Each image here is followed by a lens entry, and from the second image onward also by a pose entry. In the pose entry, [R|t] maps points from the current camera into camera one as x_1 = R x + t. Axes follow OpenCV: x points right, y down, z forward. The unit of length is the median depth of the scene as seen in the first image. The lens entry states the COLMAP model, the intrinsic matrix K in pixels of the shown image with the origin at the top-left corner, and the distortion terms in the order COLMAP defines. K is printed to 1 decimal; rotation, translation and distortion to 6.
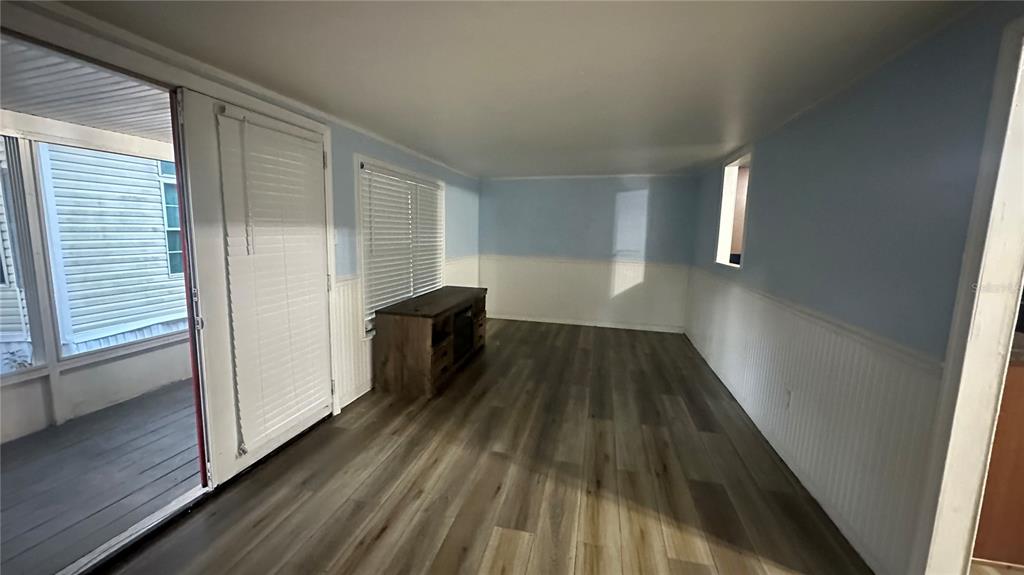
lens RADIAL K [[407.9, 0, 512.0], [0, 407.9, 287.5], [0, 0, 1]] dist [0.001562, -0.000073]
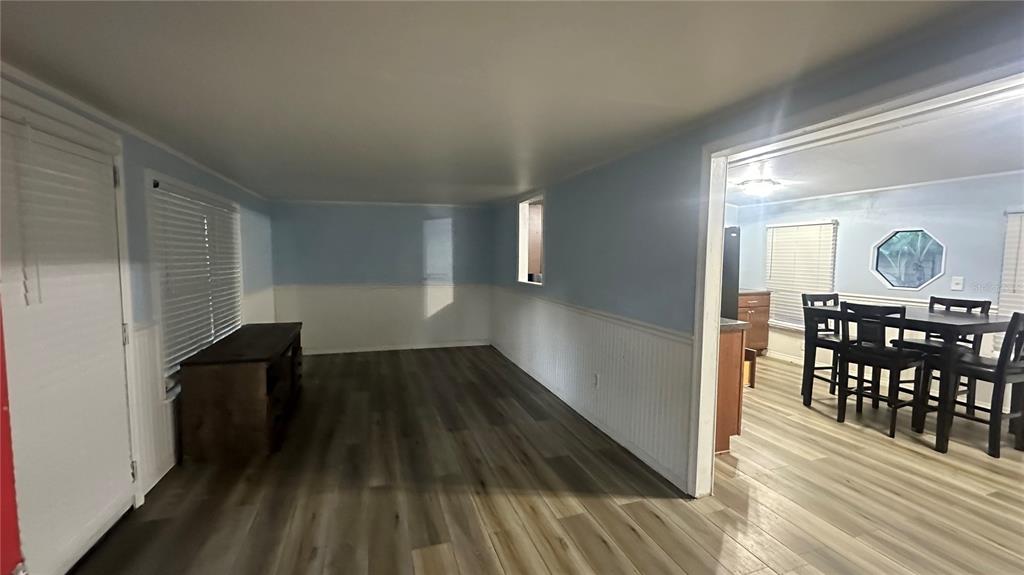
lens RADIAL K [[407.9, 0, 512.0], [0, 407.9, 287.5], [0, 0, 1]] dist [0.001562, -0.000073]
pose [[0.858181, -0.057076, 0.510164, -0.181289], [0.084659, 0.995928, -0.030988, -0.011216], [-0.506318, 0.069783, 0.859519, -0.031972]]
